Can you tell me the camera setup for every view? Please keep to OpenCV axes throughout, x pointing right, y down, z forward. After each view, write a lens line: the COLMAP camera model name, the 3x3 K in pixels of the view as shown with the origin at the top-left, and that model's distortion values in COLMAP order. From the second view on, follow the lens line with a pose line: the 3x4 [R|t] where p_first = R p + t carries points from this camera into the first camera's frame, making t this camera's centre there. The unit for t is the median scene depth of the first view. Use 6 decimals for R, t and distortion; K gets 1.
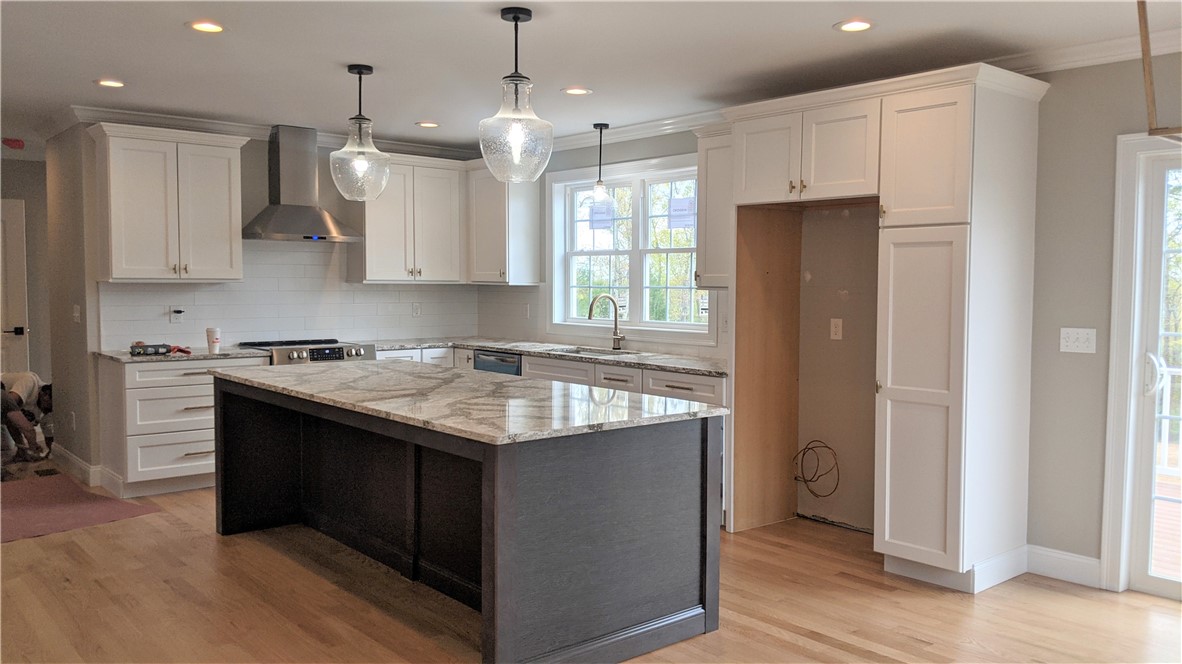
lens RADIAL K [[939.0, 0, 596.4], [0, 939.0, 337.5], [0, 0, 1]] dist [-0.028131, -0.034581]
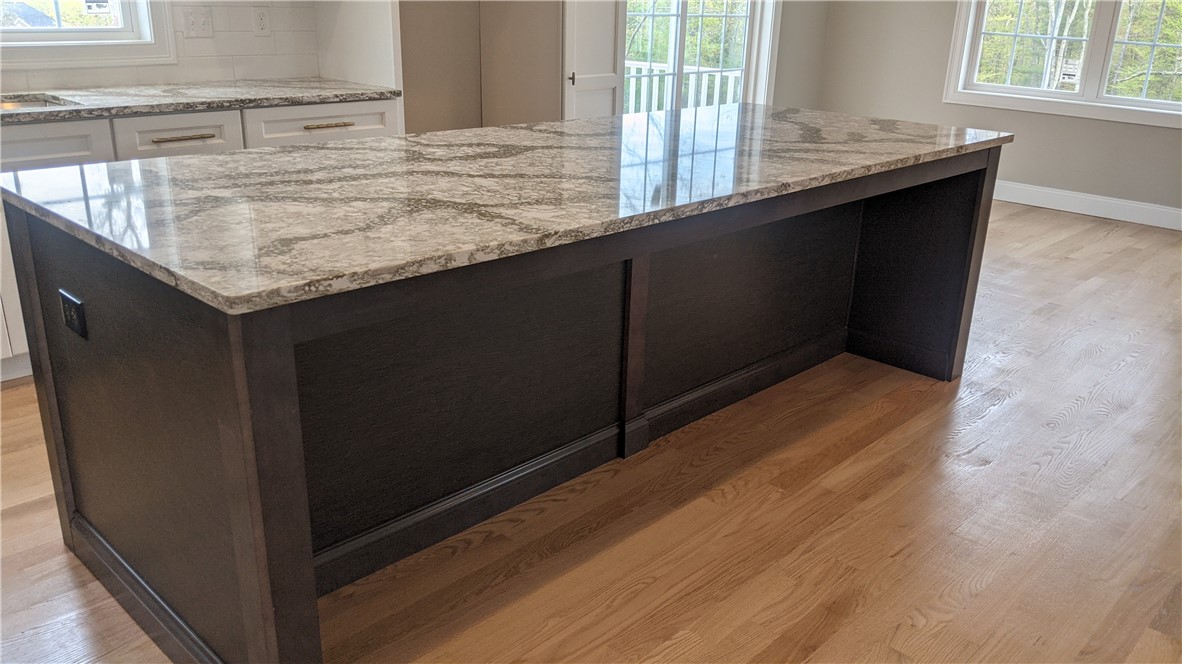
lens RADIAL K [[939.0, 0, 592.0], [0, 939.0, 331.9], [0, 0, 1]] dist [-0.028131, -0.034581]
pose [[-0.117936, -0.347603, 0.930195, -0.933666], [0.025302, 0.935376, 0.352748, -0.062488], [-0.992699, 0.065138, -0.101519, 1.309808]]
